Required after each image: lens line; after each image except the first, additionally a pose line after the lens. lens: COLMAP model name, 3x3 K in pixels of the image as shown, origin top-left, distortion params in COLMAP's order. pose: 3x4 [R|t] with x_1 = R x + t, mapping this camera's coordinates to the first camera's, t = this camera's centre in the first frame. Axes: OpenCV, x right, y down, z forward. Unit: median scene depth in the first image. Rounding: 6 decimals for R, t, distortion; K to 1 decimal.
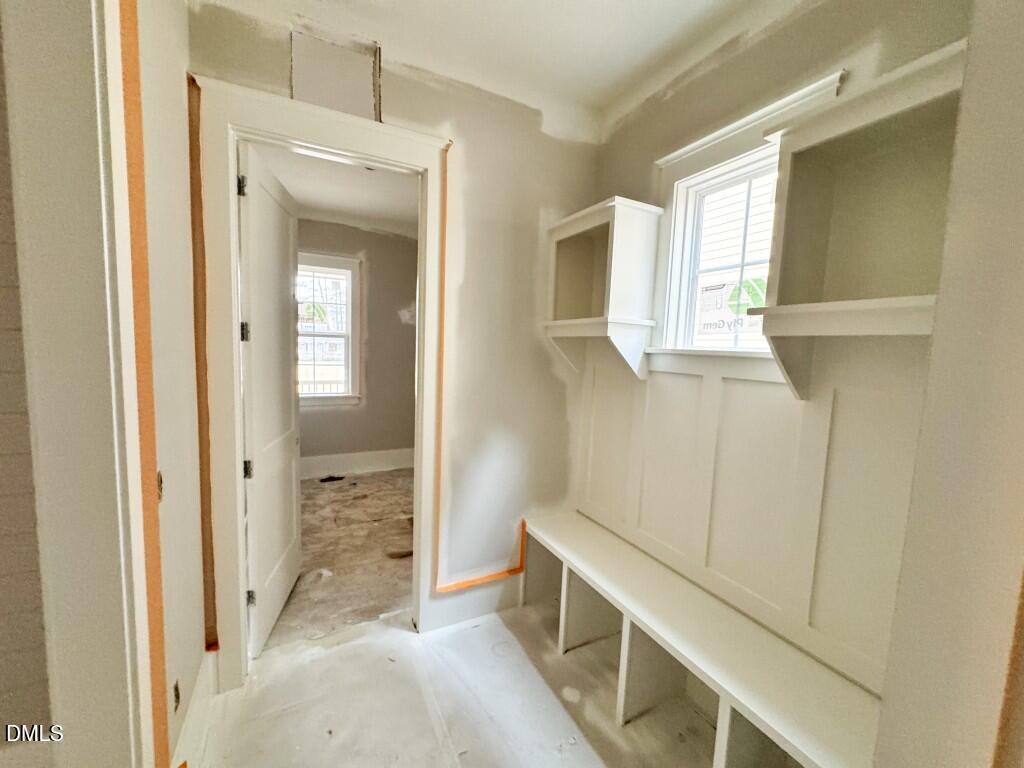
lens RADIAL K [[410.3, 0, 512.0], [0, 410.3, 384.0], [0, 0, 1]] dist [-0.001455, 0.000273]
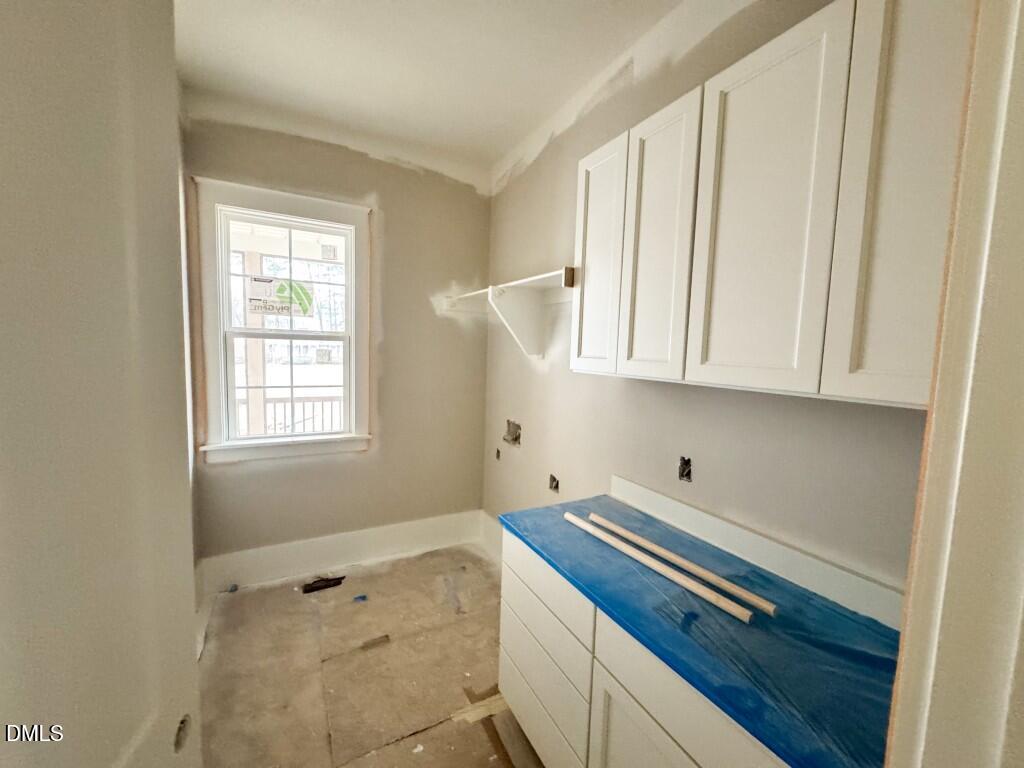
lens RADIAL K [[410.3, 0, 512.0], [0, 410.3, 384.0], [0, 0, 1]] dist [-0.001455, 0.000273]
pose [[0.999900, -0.007555, 0.011921, -0.174289], [0.007608, 0.999961, -0.004461, -0.045404], [-0.011887, 0.004552, 0.999919, 0.409218]]
